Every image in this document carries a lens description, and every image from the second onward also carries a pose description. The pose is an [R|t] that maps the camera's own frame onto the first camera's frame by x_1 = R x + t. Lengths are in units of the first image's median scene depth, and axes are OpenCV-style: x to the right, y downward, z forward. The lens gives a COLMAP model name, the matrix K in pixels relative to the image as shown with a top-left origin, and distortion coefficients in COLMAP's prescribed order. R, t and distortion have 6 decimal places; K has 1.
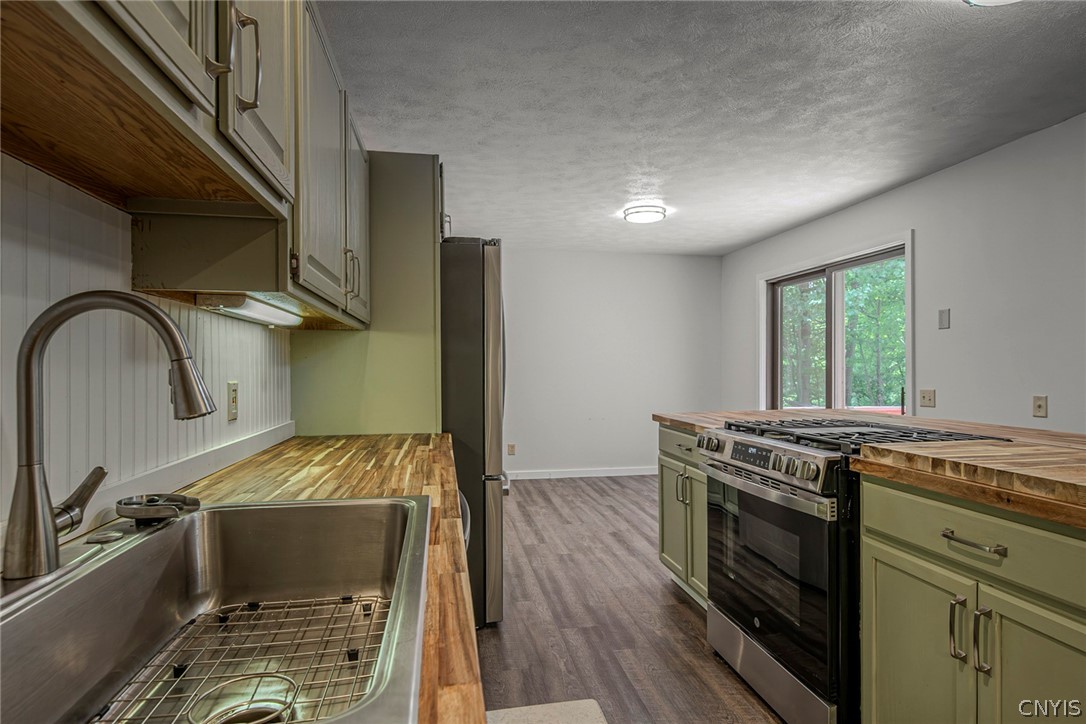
lens RADIAL K [[576.2, 0, 543.0], [0, 576.2, 362.0], [0, 0, 1]] dist [0.000941, -0.000027]
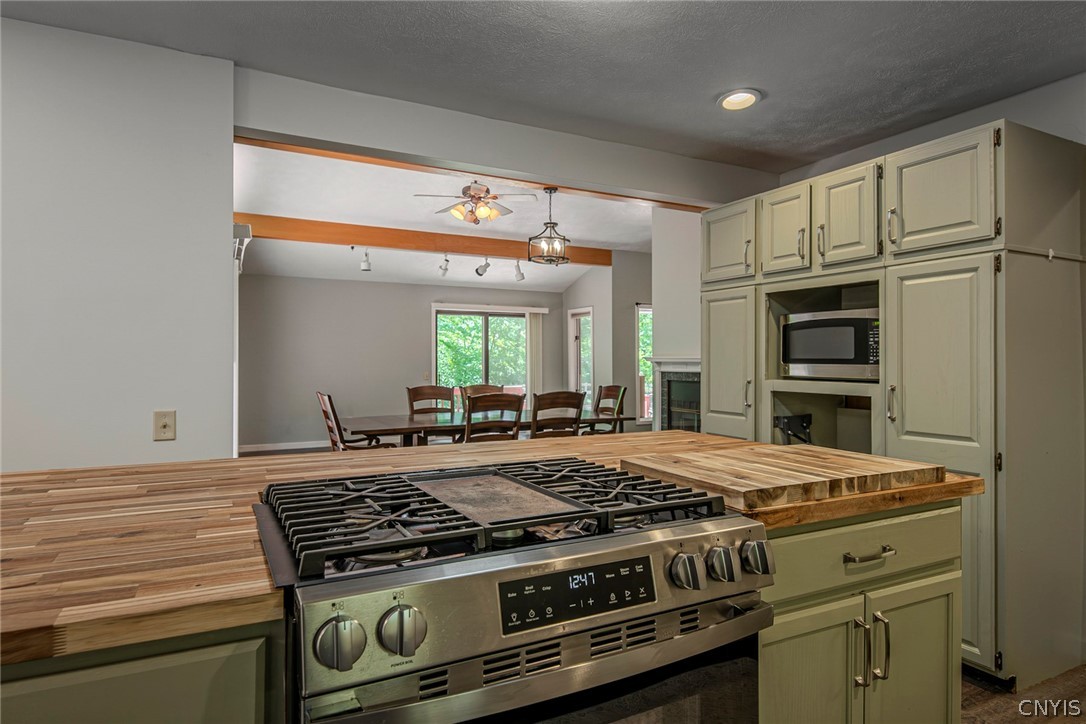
lens RADIAL K [[625.7, 0, 577.3], [0, 625.7, 361.1], [0, 0, 1]] dist [0.022206, -0.000332]
pose [[-0.333134, 0.003994, 0.942871, -0.043576], [-0.010446, 0.999914, -0.007927, -0.002175], [-0.942822, -0.012490, -0.333064, 0.726909]]
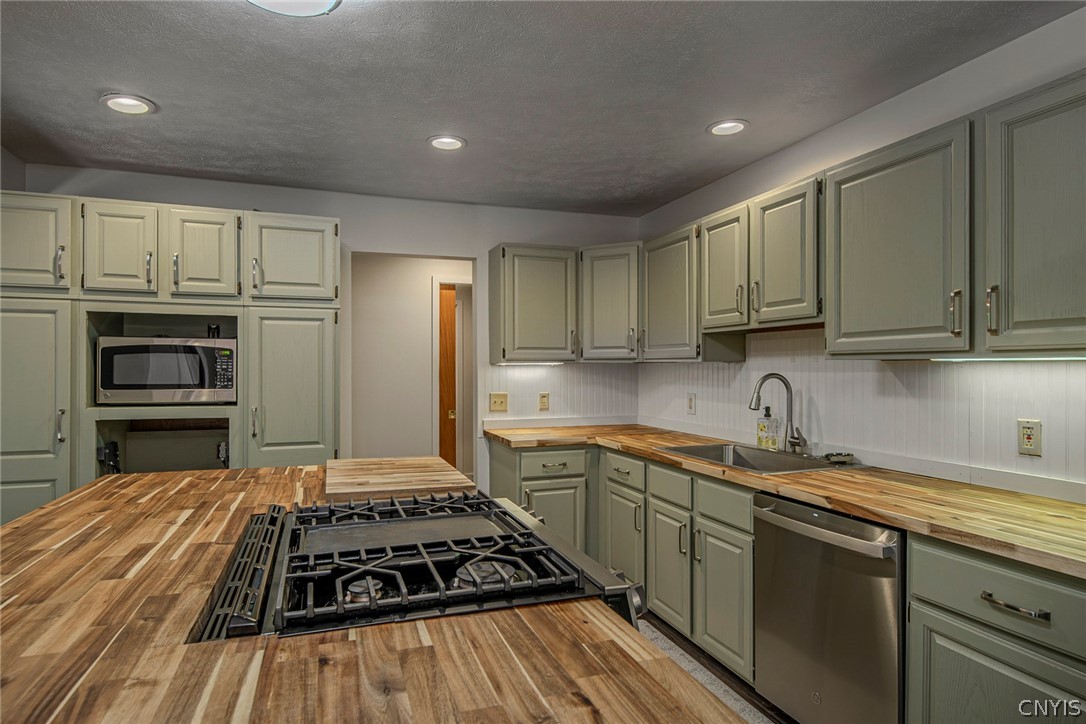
lens RADIAL K [[608.1, 0, 533.9], [0, 608.1, 368.6], [0, 0, 1]] dist [-0.000624, -0.000485]
pose [[-0.987161, -0.000372, -0.159729, 0.314987], [0.000580, 0.999982, -0.005914, -0.034971], [0.159728, -0.005931, -0.987143, 1.068865]]
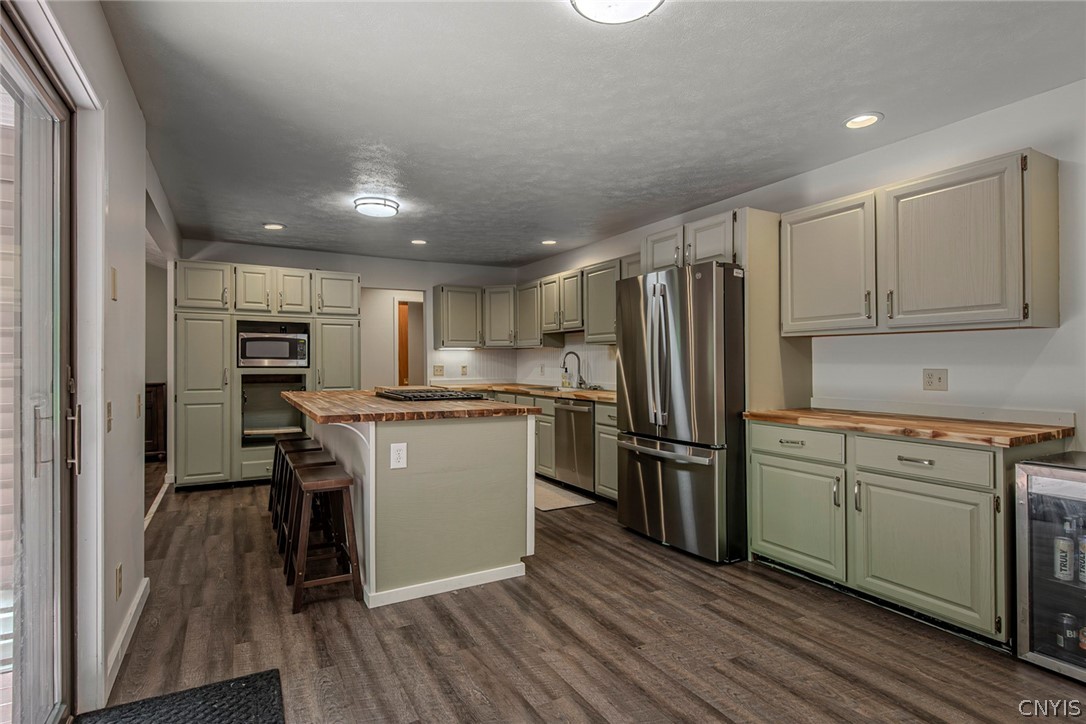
lens RADIAL K [[549.7, 0, 550.6], [0, 549.7, 363.7], [0, 0, 1]] dist [0.003371, -0.000035]
pose [[-0.938728, 0.003076, -0.344645, 0.507293], [0.004673, 0.999982, -0.003803, 0.013237], [0.344627, -0.005180, -0.938726, 1.911477]]
